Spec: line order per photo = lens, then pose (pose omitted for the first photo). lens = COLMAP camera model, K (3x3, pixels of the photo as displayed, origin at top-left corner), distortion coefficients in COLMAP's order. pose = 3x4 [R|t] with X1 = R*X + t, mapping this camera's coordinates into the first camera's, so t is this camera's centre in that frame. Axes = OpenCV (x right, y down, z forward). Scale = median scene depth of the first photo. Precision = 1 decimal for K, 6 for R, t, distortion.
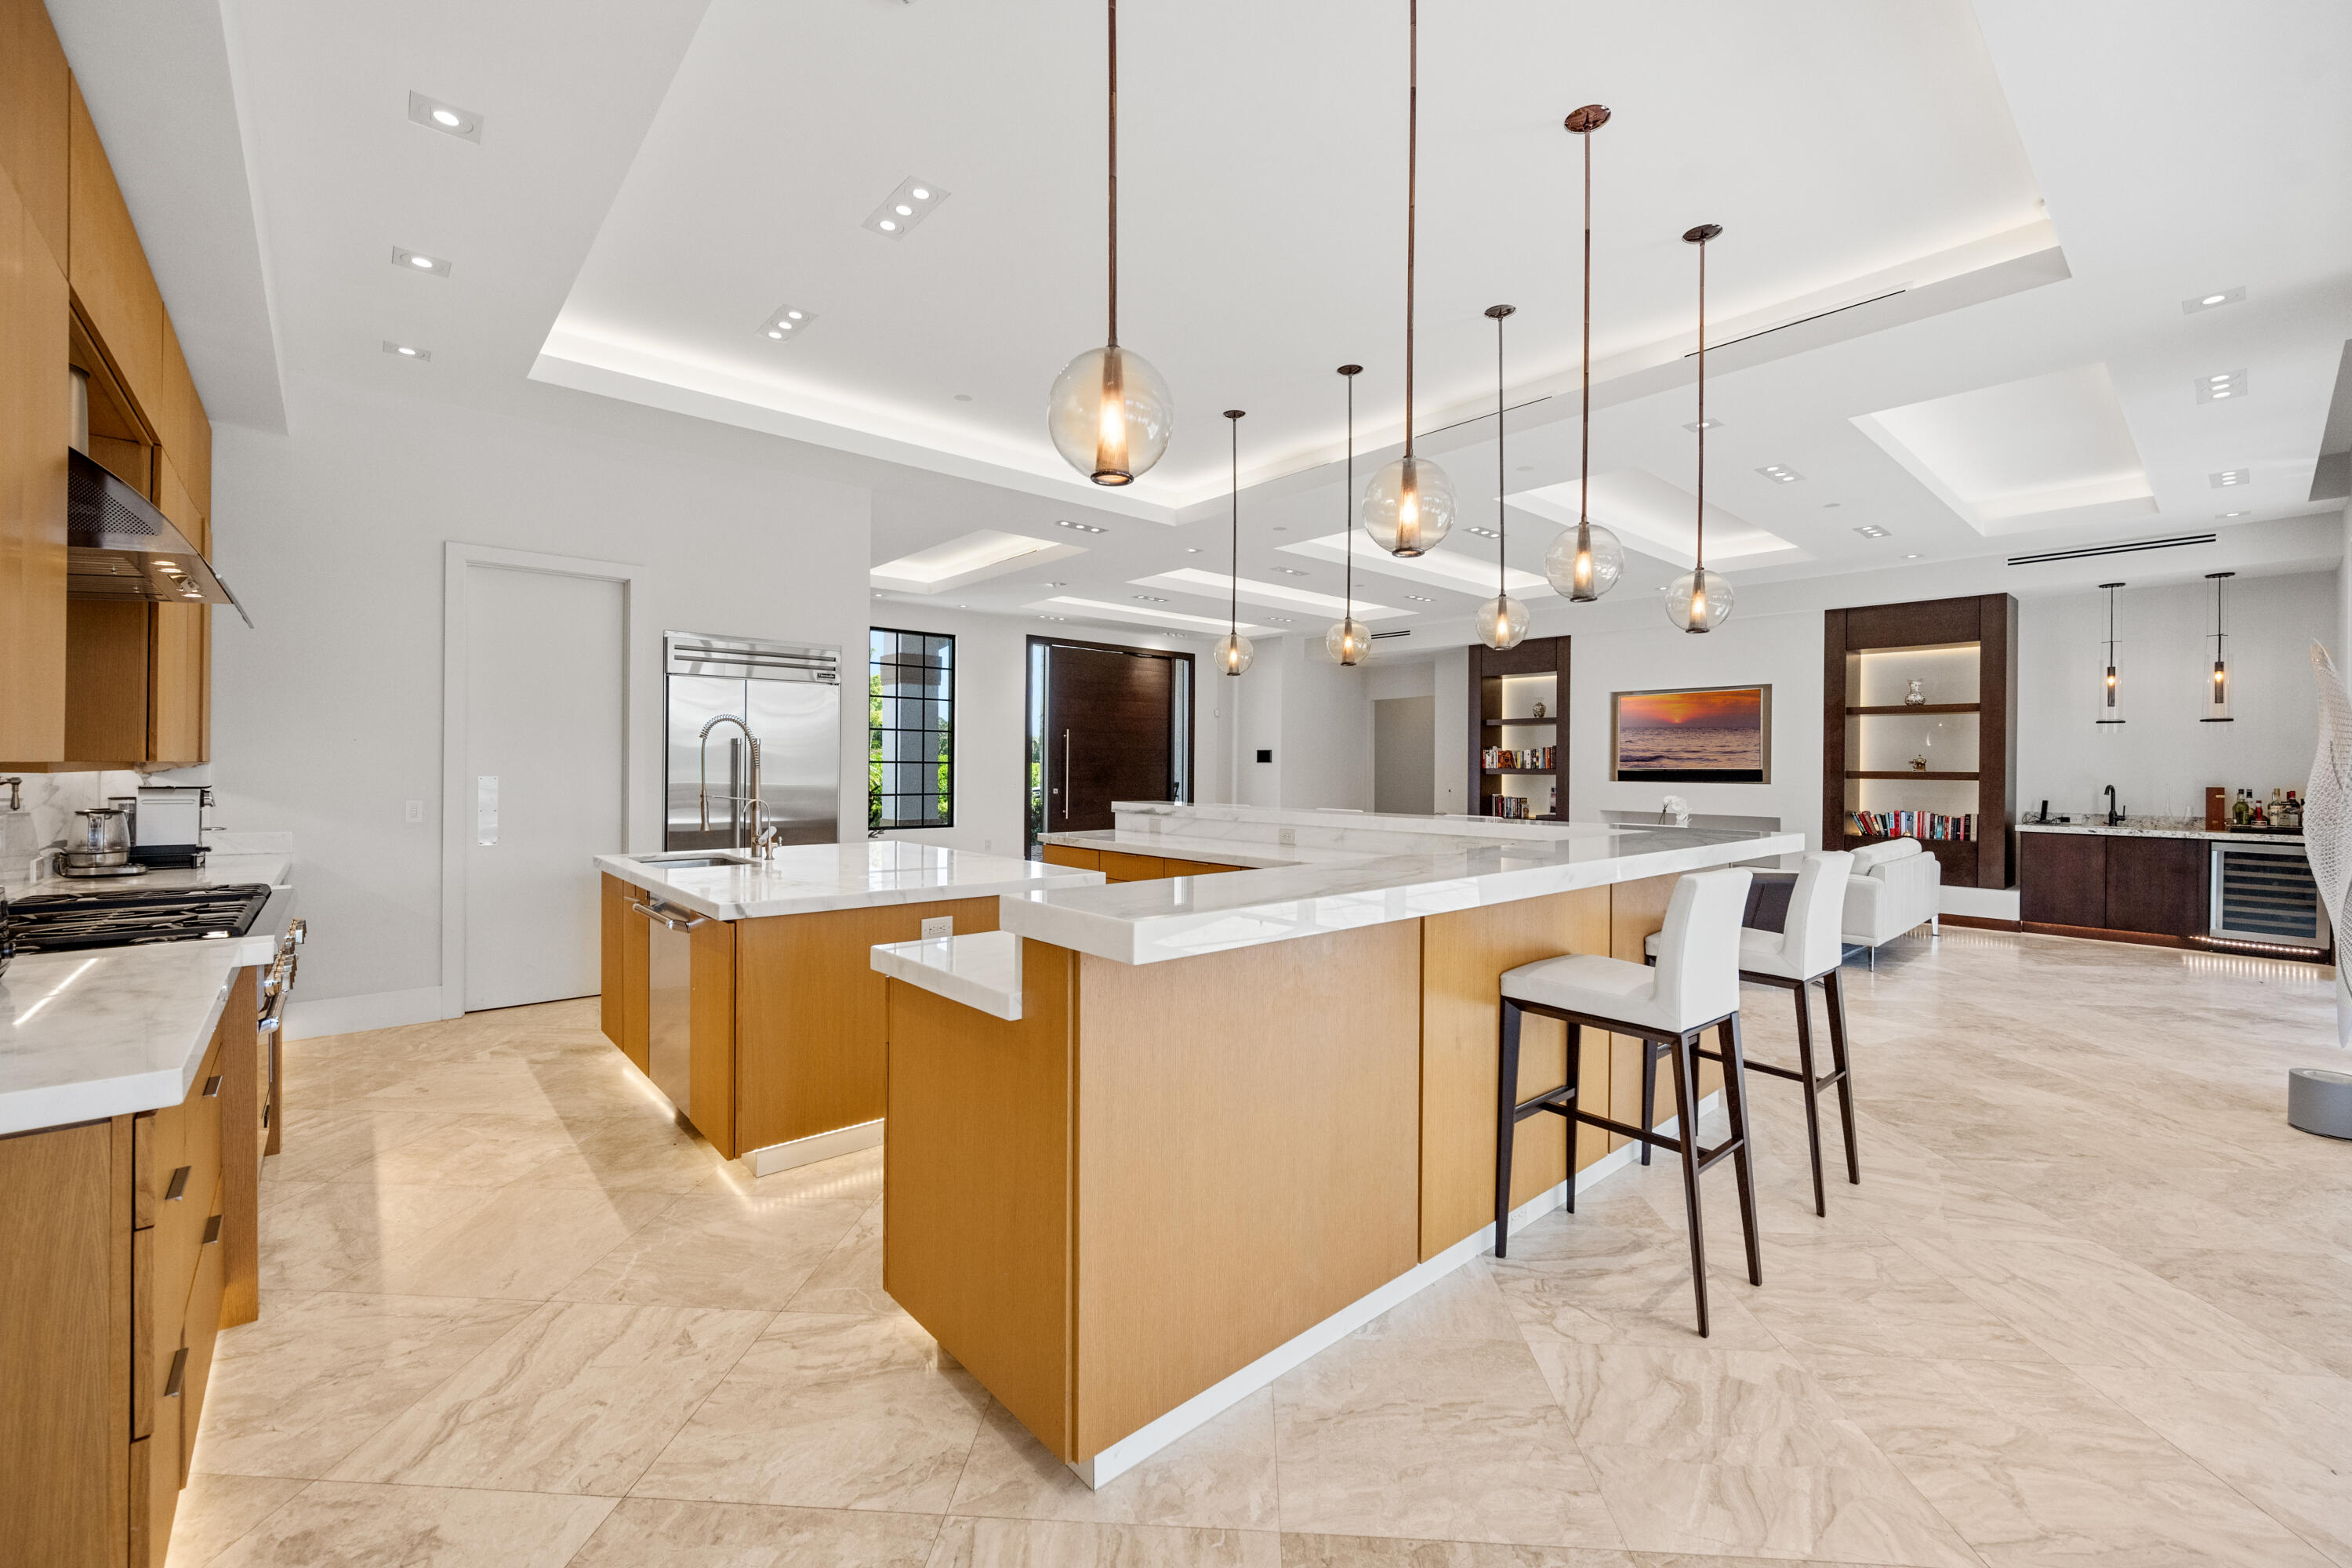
lens RADIAL K [[948.9, 0, 1184.9], [0, 948.9, 762.1], [0, 0, 1]] dist [-0.006993, 0.000241]
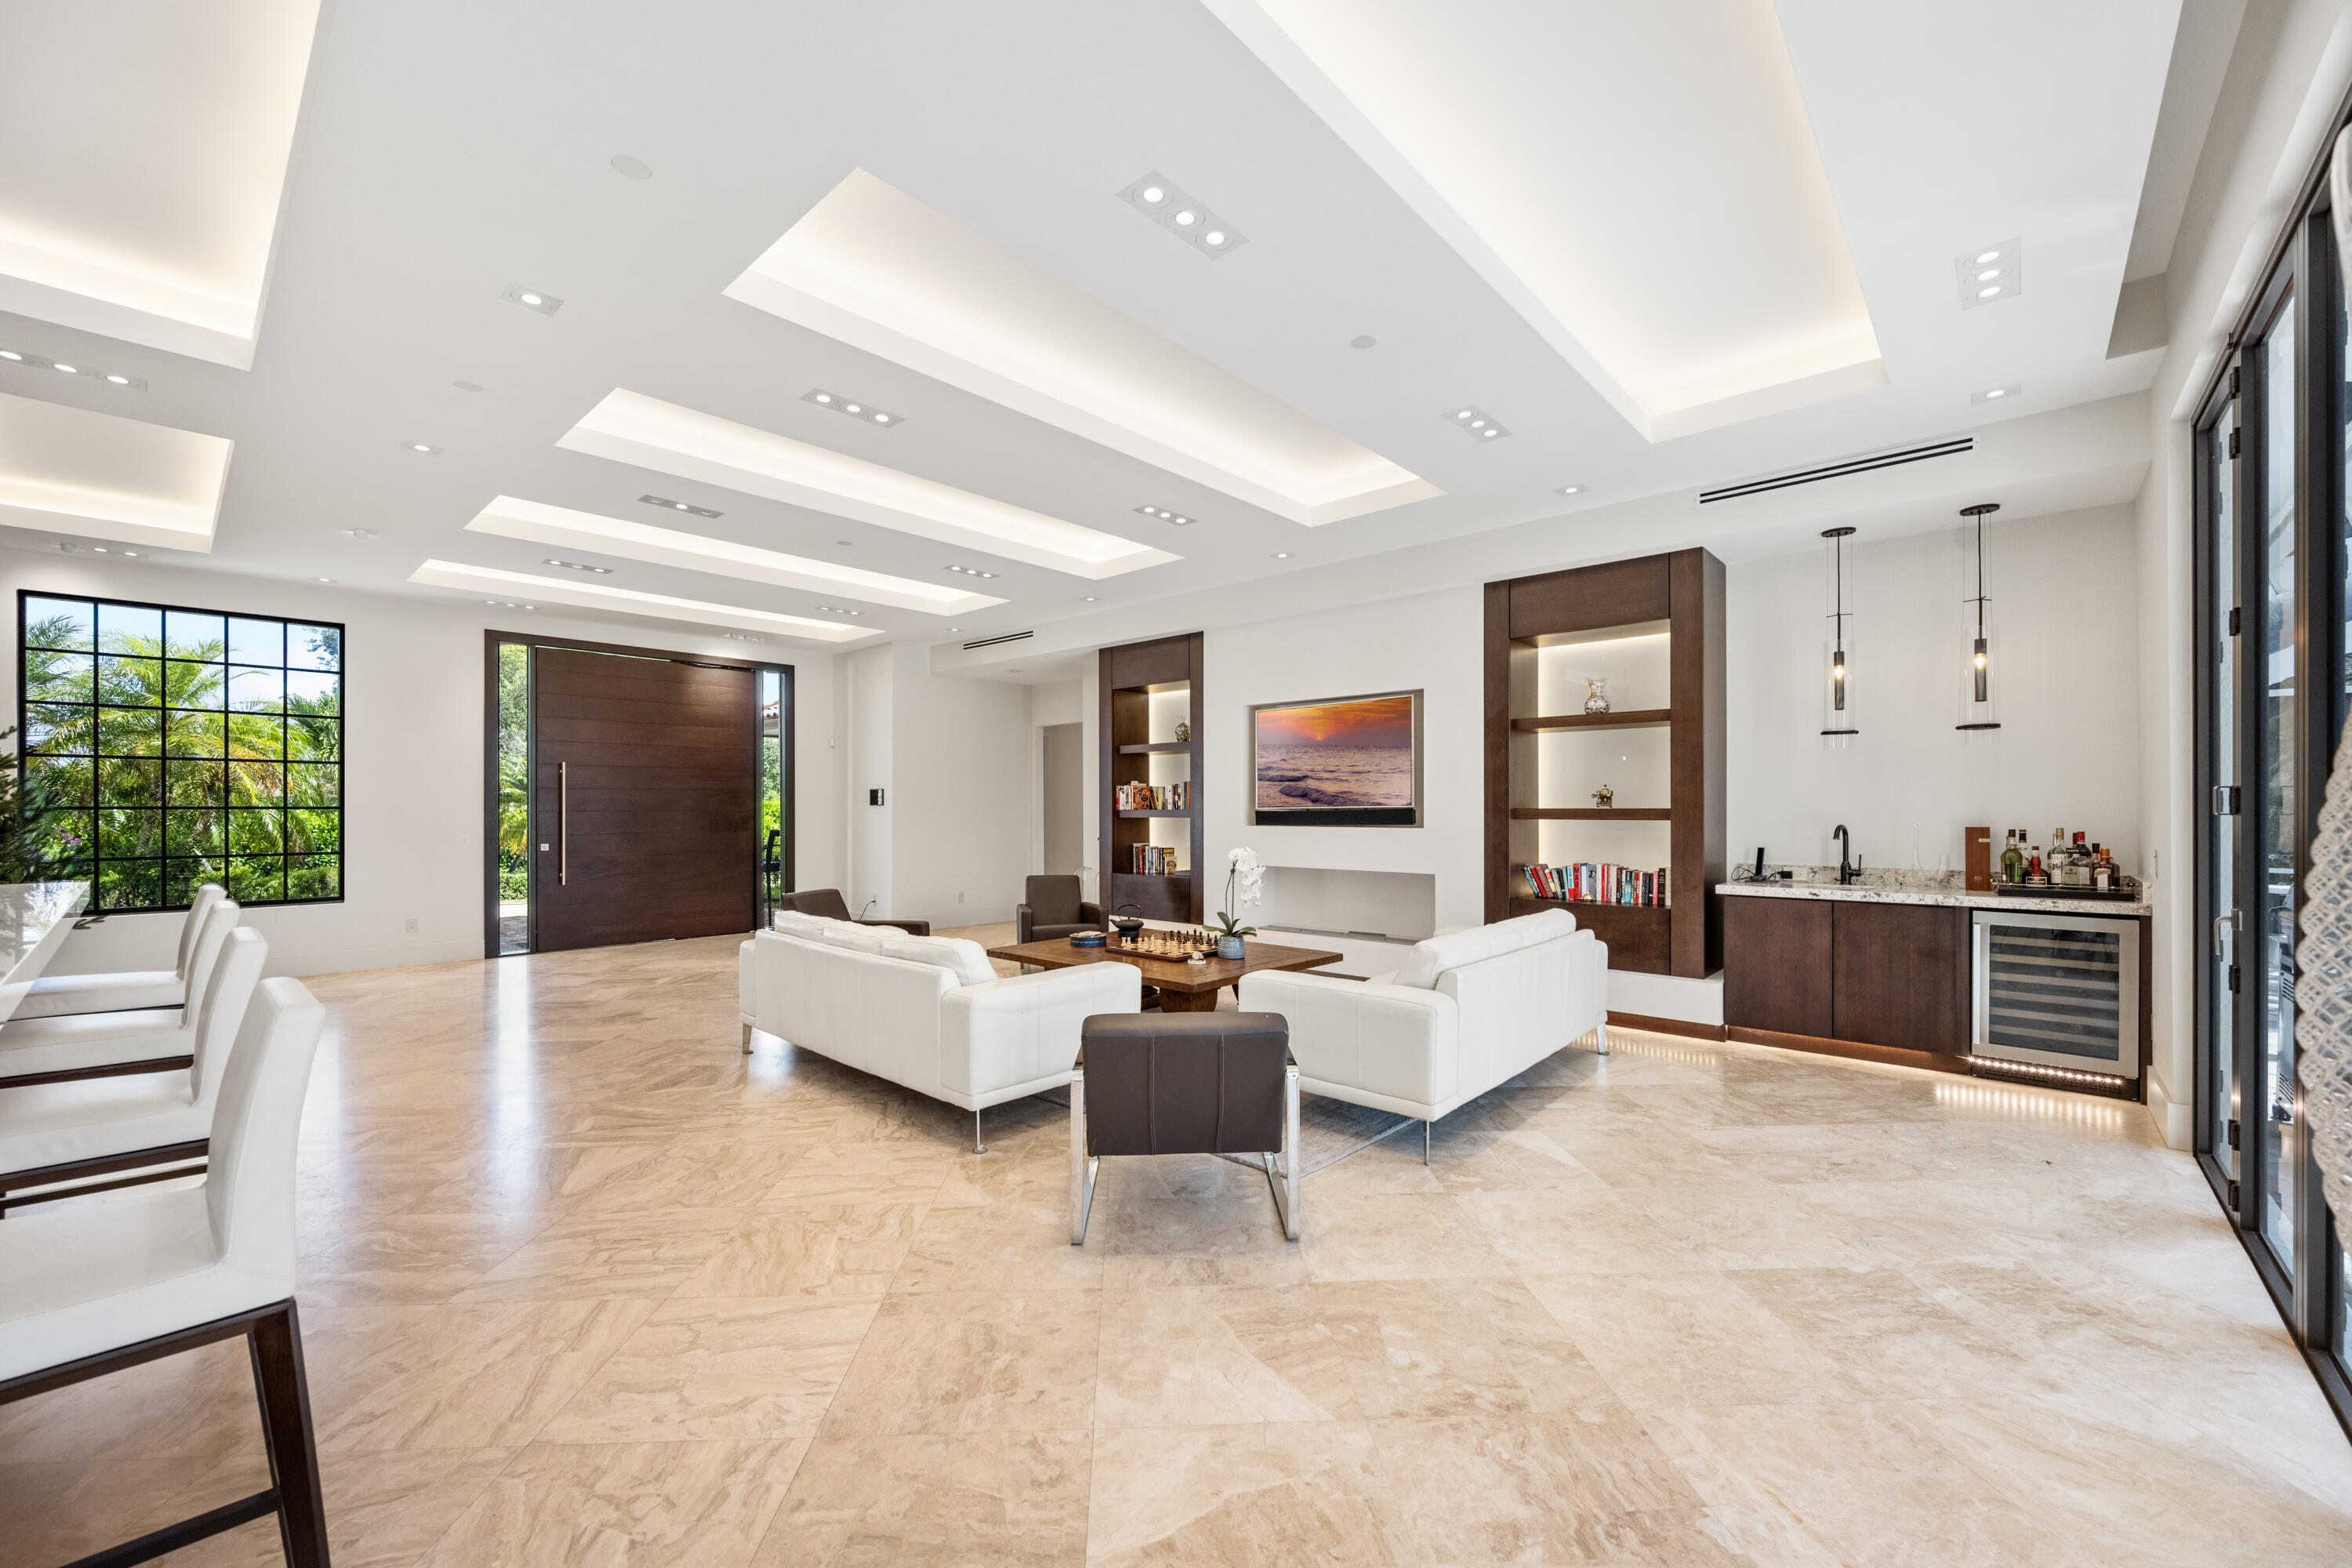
lens RADIAL K [[928.0, 0, 1185.5], [0, 928.0, 802.4], [0, 0, 1]] dist [-0.005556, -0.000514]
pose [[0.993304, -0.009555, 0.115132, 0.410495], [0.009911, 0.999948, -0.002515, 0.004601], [-0.115102, 0.003639, 0.993347, 0.367728]]
